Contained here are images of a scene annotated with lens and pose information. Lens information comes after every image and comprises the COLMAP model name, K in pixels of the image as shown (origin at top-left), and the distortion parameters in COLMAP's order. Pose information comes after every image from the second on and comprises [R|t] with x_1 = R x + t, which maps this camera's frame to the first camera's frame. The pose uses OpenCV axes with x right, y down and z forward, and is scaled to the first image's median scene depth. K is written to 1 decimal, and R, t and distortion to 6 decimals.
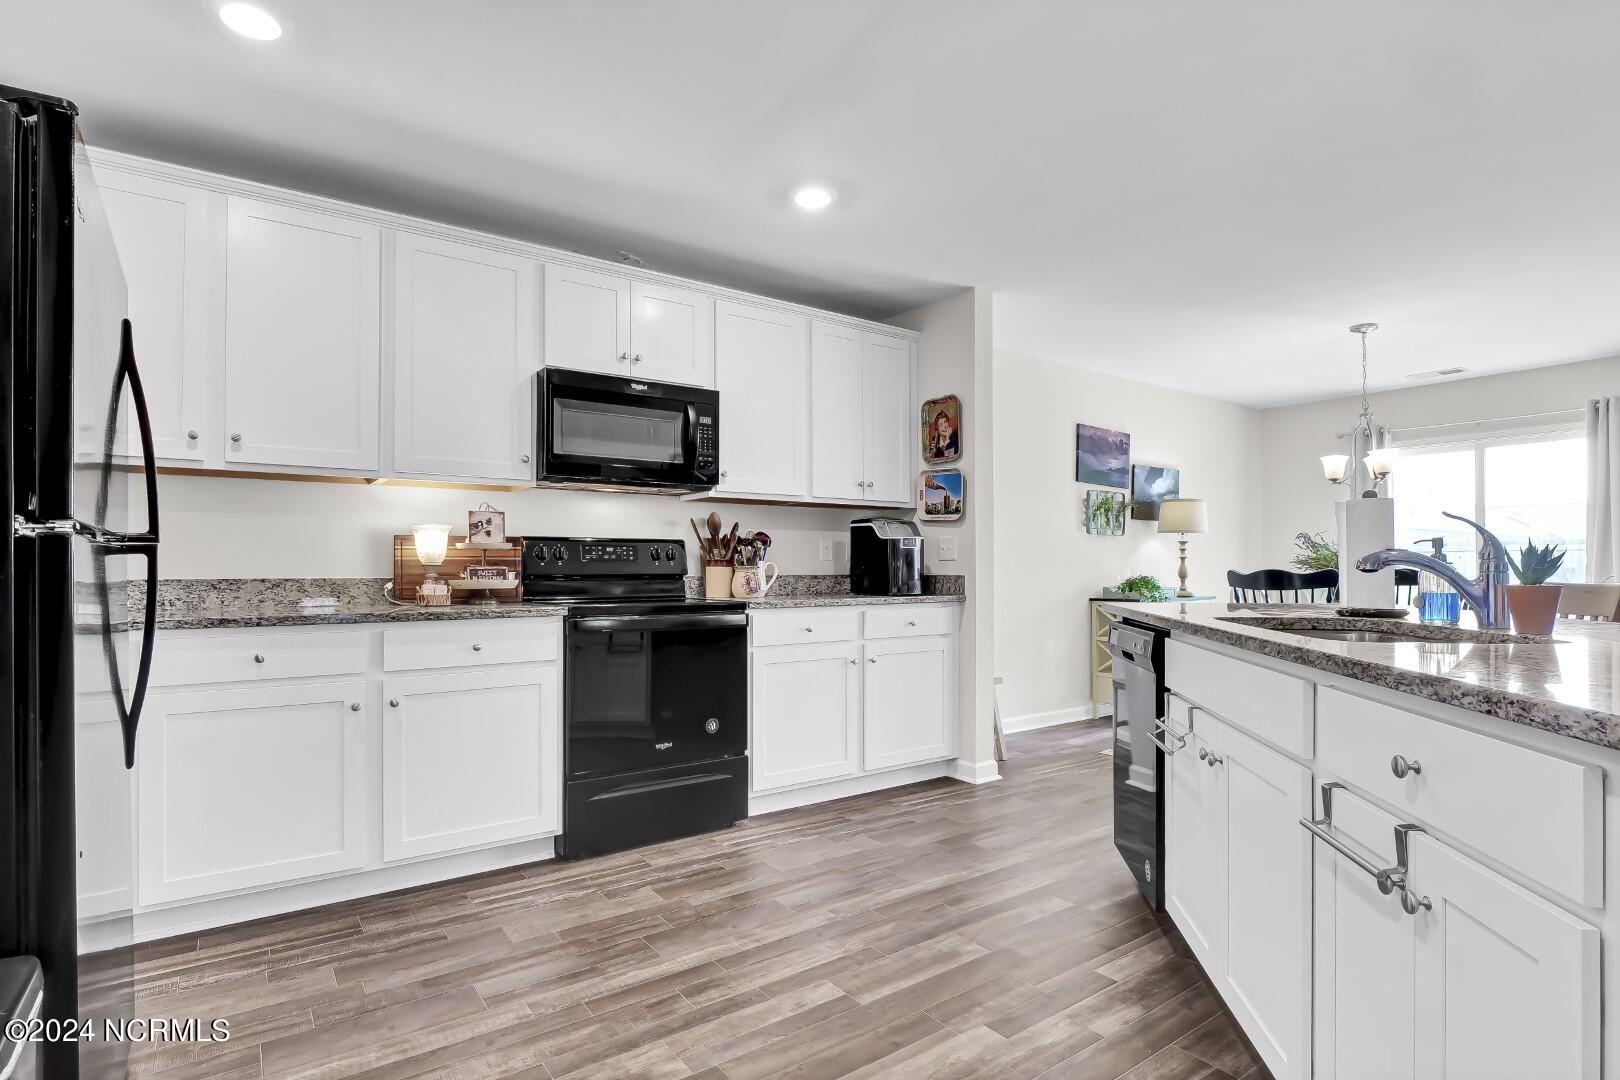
lens RADIAL K [[820.6, 0, 819.8], [0, 820.6, 541.6], [0, 0, 1]] dist [-0.001660, 0.000094]
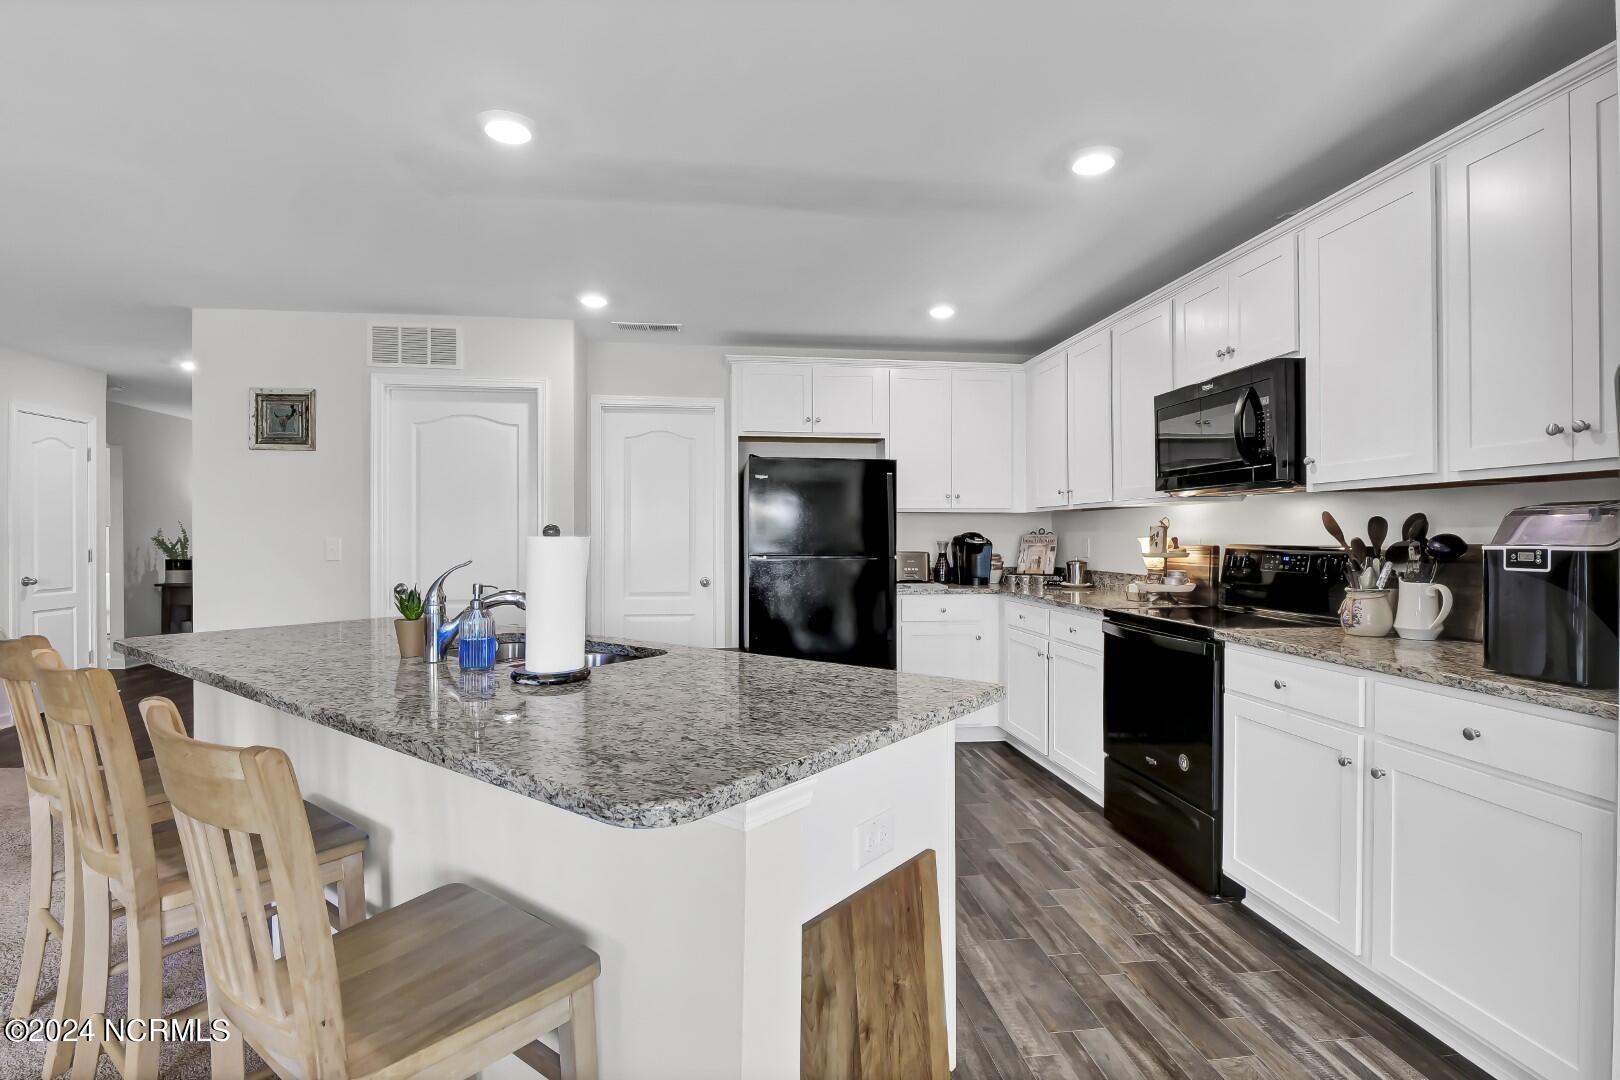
lens RADIAL K [[820.6, 0, 819.8], [0, 820.6, 541.6], [0, 0, 1]] dist [-0.001660, 0.000094]
pose [[-0.476736, 0.008661, -0.879004, 0.637619], [0.029554, 0.999544, -0.006181, -0.015680], [0.878550, -0.028925, -0.476774, 0.829211]]
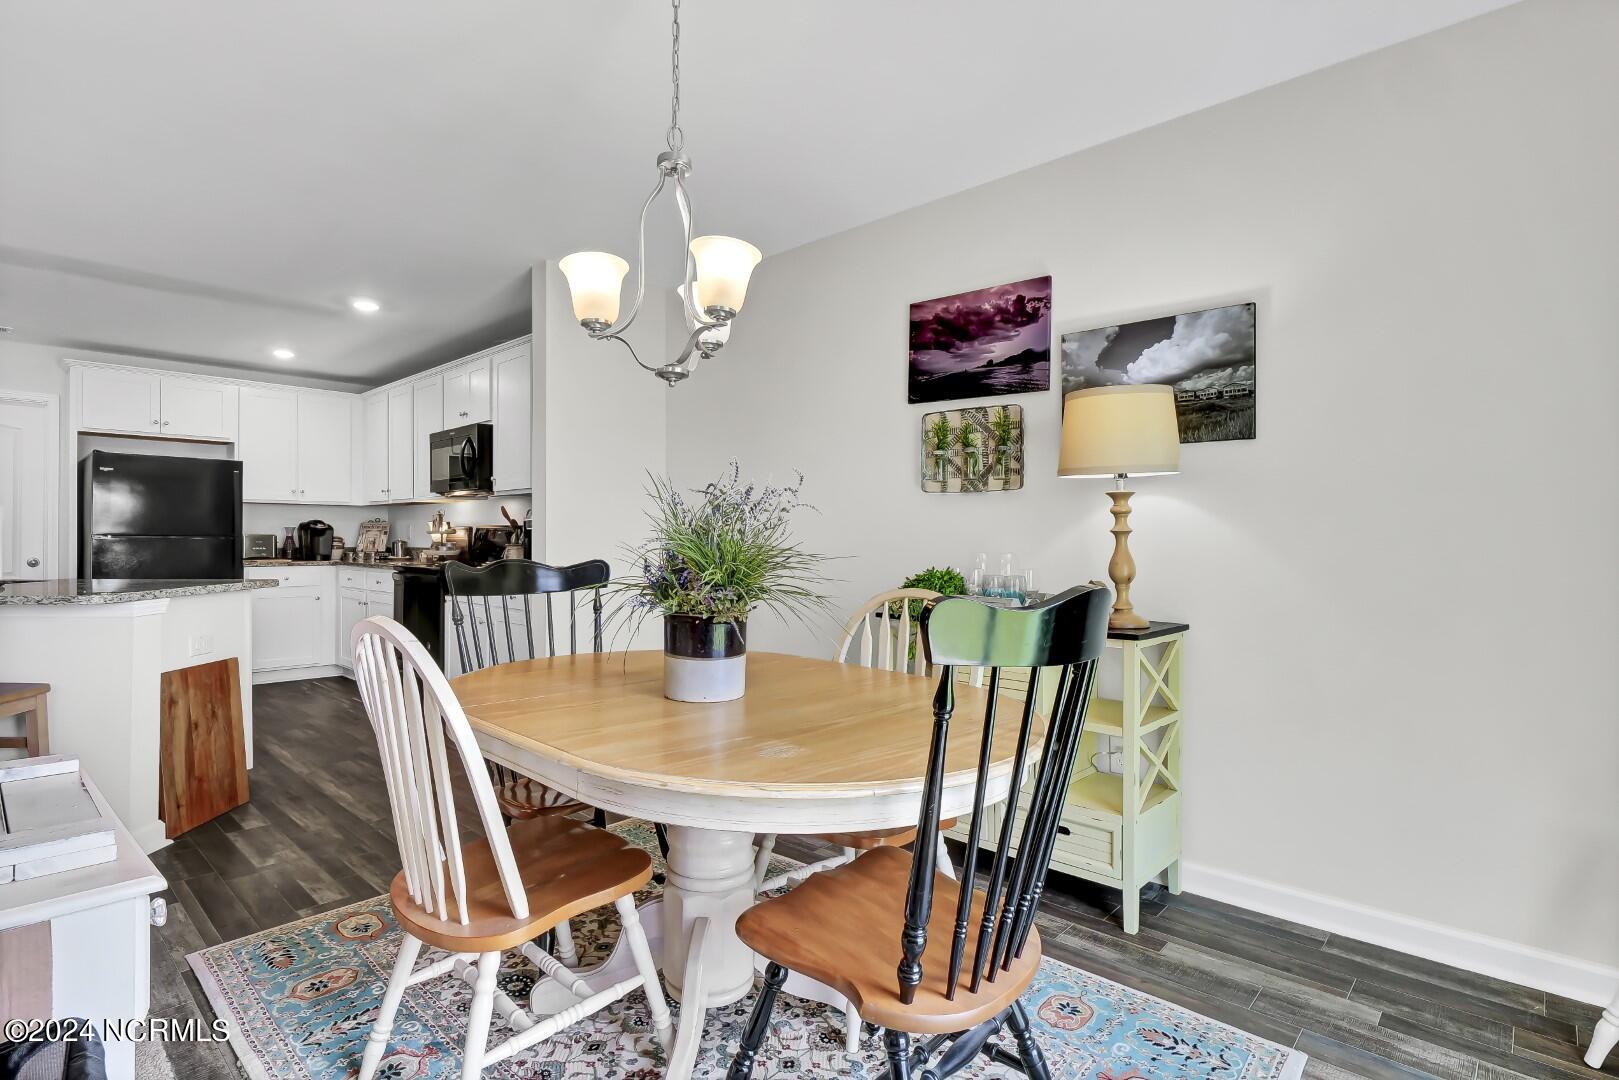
lens RADIAL K [[781.4, 0, 811.4], [0, 781.4, 535.3], [0, 0, 1]] dist [-0.026758, -0.001102]
pose [[0.202192, 0.001548, -0.979345, 1.146786], [0.030231, 0.999512, 0.007822, 0.019597], [0.978879, -0.031188, 0.202046, 1.101124]]
